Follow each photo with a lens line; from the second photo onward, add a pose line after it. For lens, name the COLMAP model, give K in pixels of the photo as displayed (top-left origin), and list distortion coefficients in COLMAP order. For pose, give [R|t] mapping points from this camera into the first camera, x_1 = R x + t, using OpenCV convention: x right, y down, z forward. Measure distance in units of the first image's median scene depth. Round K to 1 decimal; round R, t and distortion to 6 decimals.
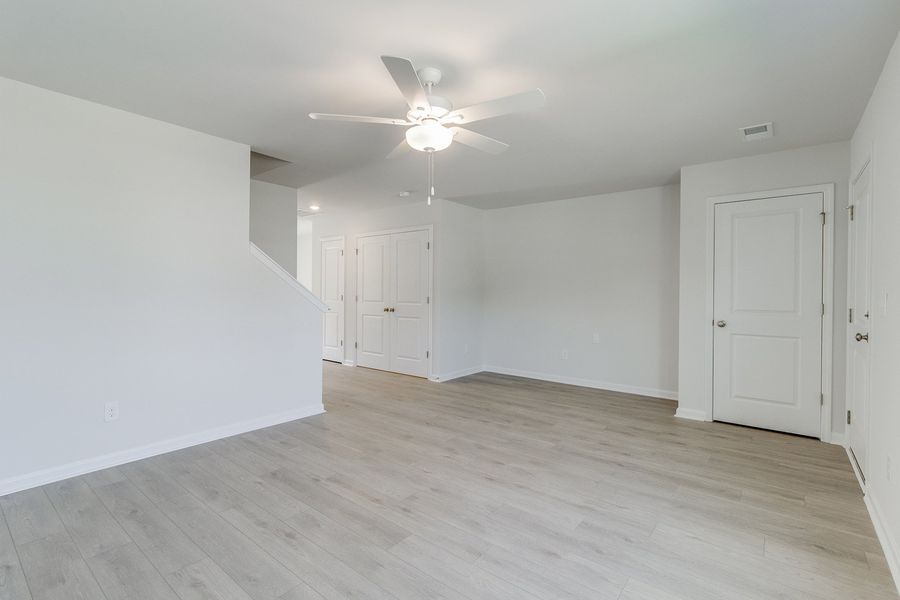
lens RADIAL K [[416.8, 0, 451.8], [0, 416.8, 294.1], [0, 0, 1]] dist [0.001606, 0.000563]
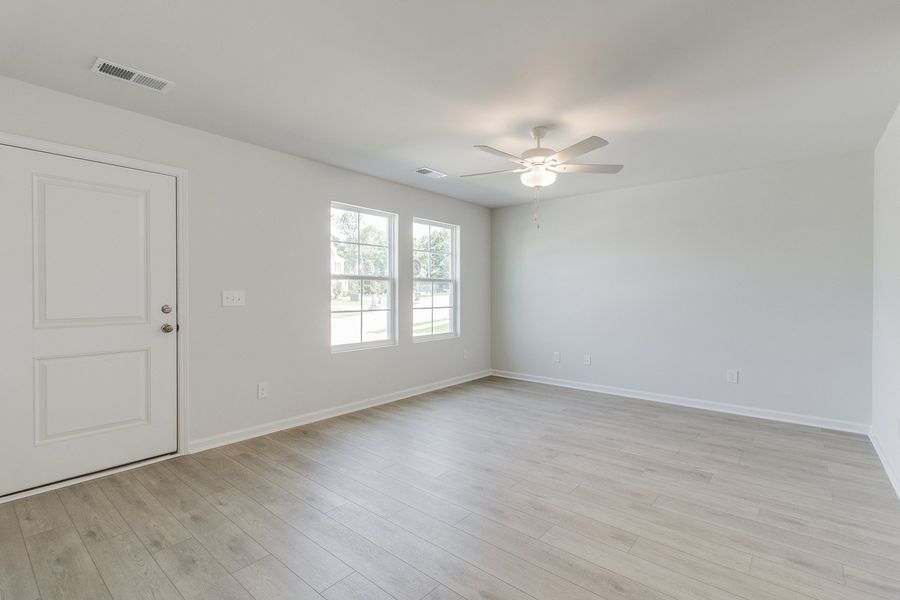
lens RADIAL K [[416.8, 0, 451.8], [0, 416.8, 294.1], [0, 0, 1]] dist [0.001606, 0.000563]
pose [[-0.999556, -0.011246, 0.027601, 0.142315], [-0.010939, 0.999877, 0.011249, -0.011318], [-0.027725, 0.010942, -0.999556, 1.827384]]
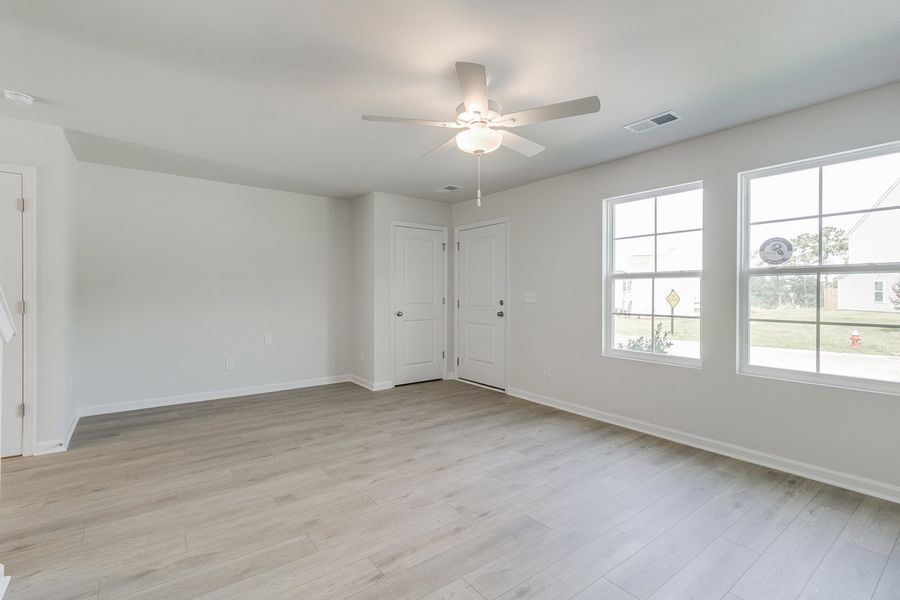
lens RADIAL K [[416.8, 0, 451.8], [0, 416.8, 294.1], [0, 0, 1]] dist [0.001606, 0.000563]
pose [[0.244251, -0.010939, 0.969650, -0.819975], [0.005214, 0.999937, 0.009967, -0.008829], [-0.969698, 0.002621, 0.244293, 0.634214]]
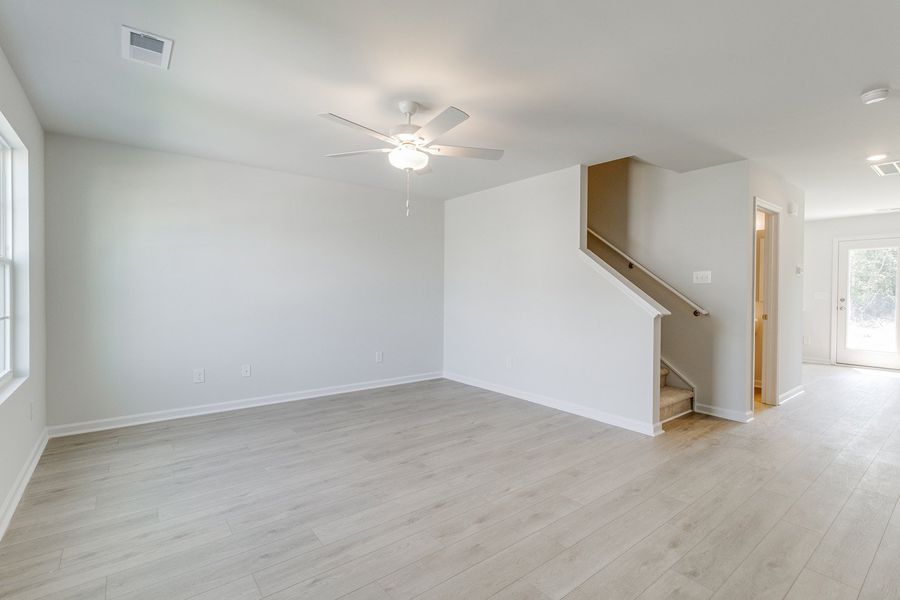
lens RADIAL K [[416.8, 0, 451.8], [0, 416.8, 294.1], [0, 0, 1]] dist [0.001606, 0.000563]
pose [[-0.229896, 0.000839, -0.973215, 0.828312], [-0.017393, 0.999836, 0.004970, -0.001158], [0.973060, 0.018069, -0.229844, 1.084010]]
